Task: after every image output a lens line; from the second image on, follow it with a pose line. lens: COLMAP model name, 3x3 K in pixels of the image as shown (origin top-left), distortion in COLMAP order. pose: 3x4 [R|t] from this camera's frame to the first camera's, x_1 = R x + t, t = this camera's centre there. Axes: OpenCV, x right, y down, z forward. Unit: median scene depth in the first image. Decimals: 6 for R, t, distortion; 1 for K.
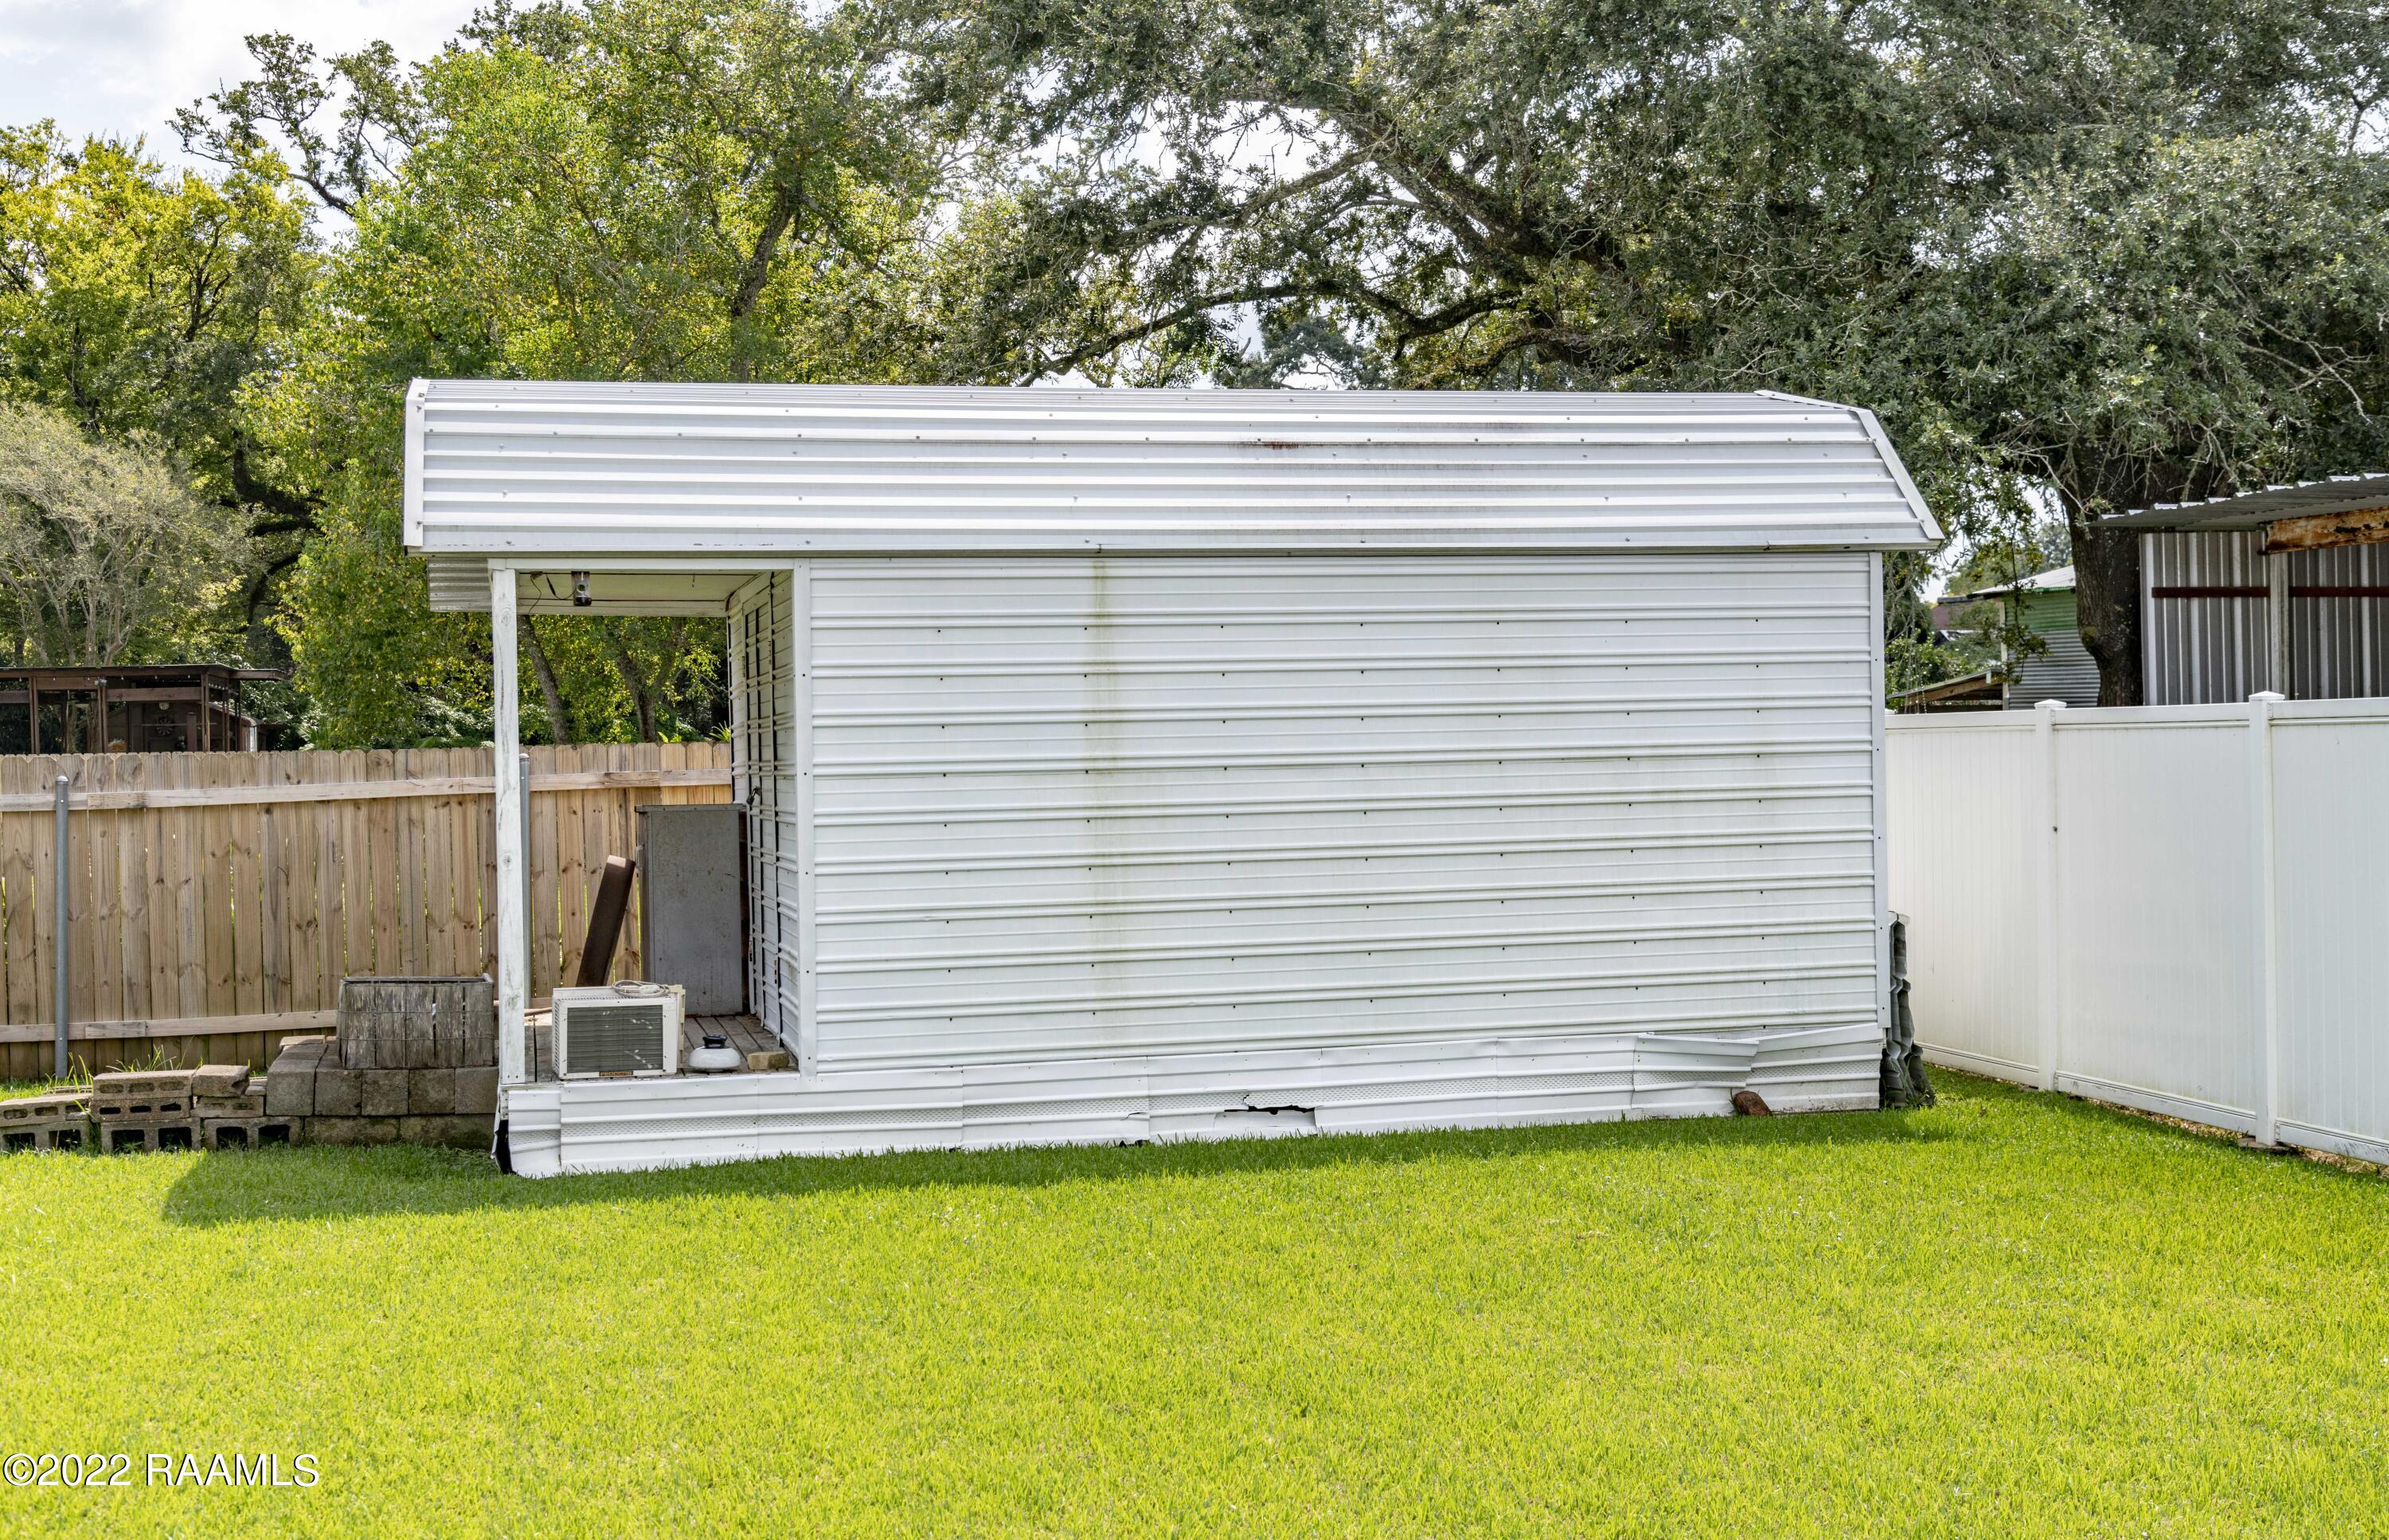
lens RADIAL K [[3022.5, 0, 1194.5], [0, 3022.5, 770.0], [0, 0, 1]] dist [0.000244, -0.003495]
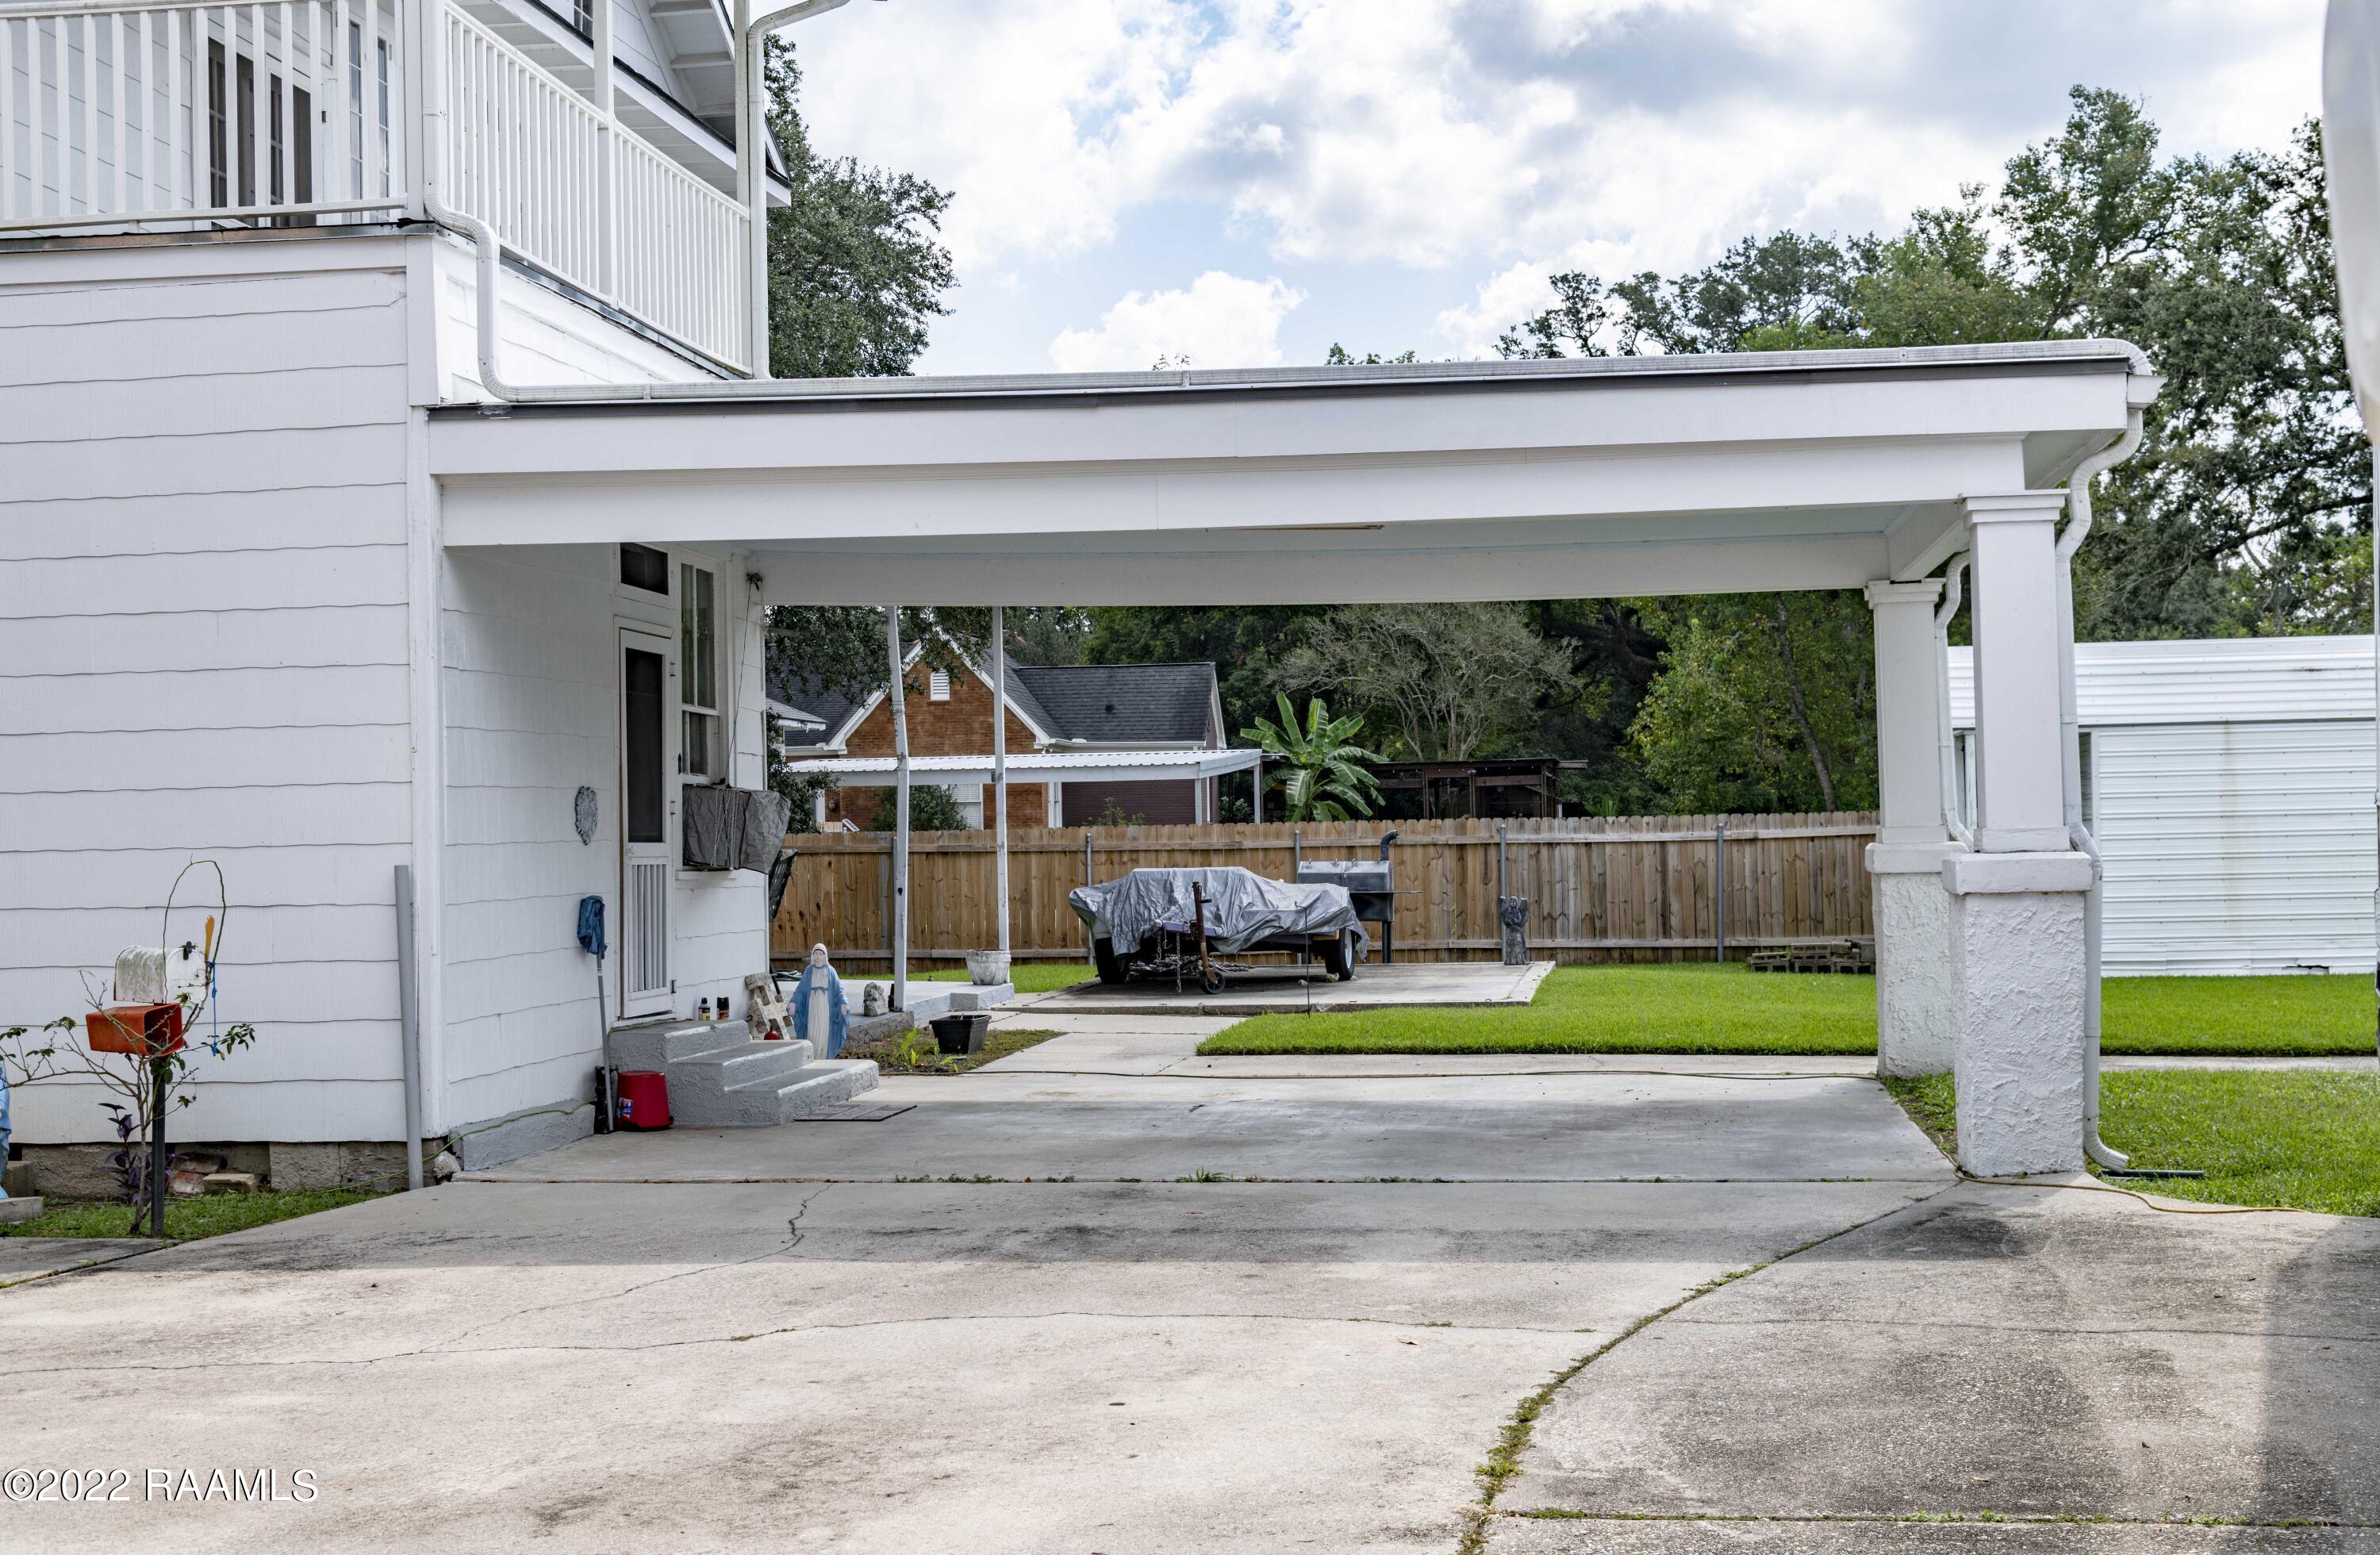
lens RADIAL K [[3078.5, 0, 1190.0], [0, 3078.5, 777.5], [0, 0, 1]] dist [0.005065, -0.050242]
pose [[0.934491, -0.006701, -0.355924, 0.051418], [-0.001769, 0.999723, -0.023466, 0.021260], [0.355983, 0.022559, 0.934220, -1.166655]]
